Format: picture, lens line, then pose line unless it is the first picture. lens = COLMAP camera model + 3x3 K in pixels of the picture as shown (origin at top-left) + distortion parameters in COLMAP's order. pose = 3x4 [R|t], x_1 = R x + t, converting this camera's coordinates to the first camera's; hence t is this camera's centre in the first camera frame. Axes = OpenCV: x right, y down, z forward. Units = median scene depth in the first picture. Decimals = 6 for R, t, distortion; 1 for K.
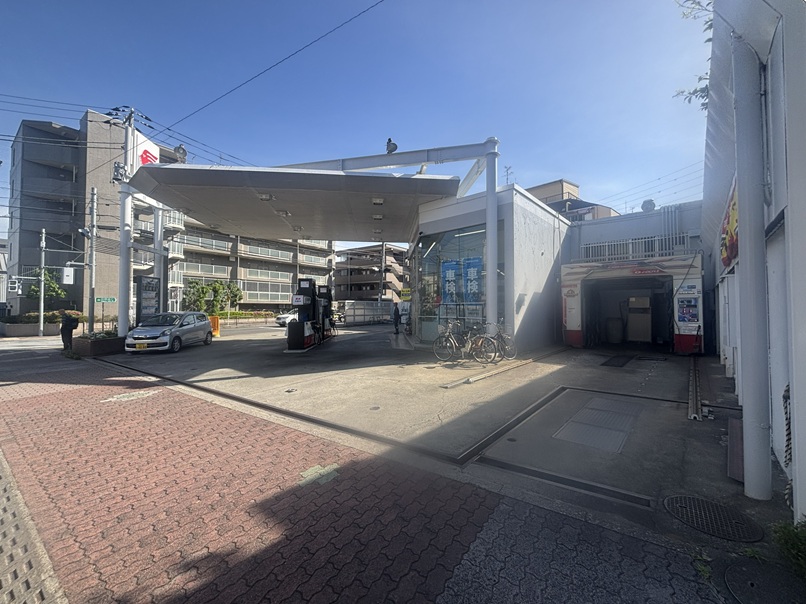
lens RADIAL K [[326.1, 0, 402.9], [0, 326.1, 302.5], [0, 0, 1]] dist [-0.000740, -0.000039]
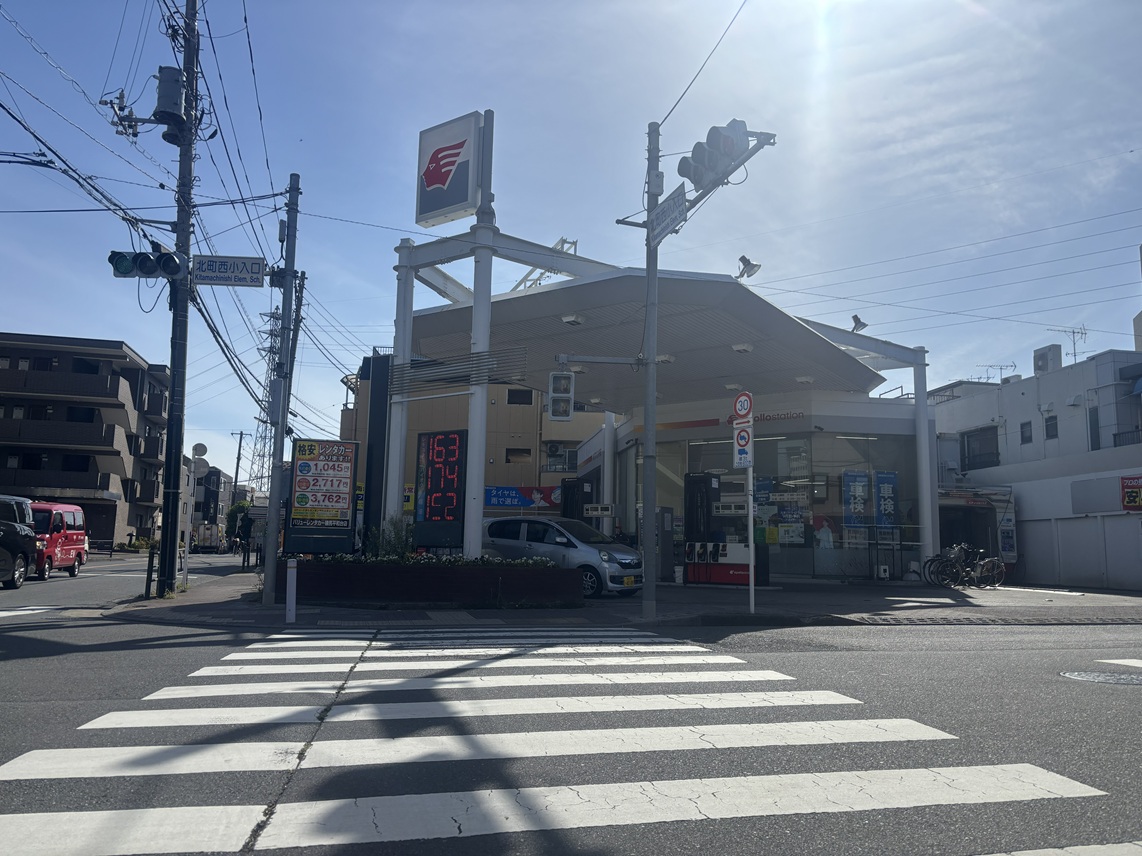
lens RADIAL K [[860.2, 0, 571.6], [0, 860.2, 427.2], [0, 0, 1]] dist [0.030152, -0.033616]
pose [[0.624807, 0.129706, 0.769931, -2.267782], [-0.037051, 0.989920, -0.136698, 0.093626], [-0.779900, 0.056883, 0.623314, 0.275003]]
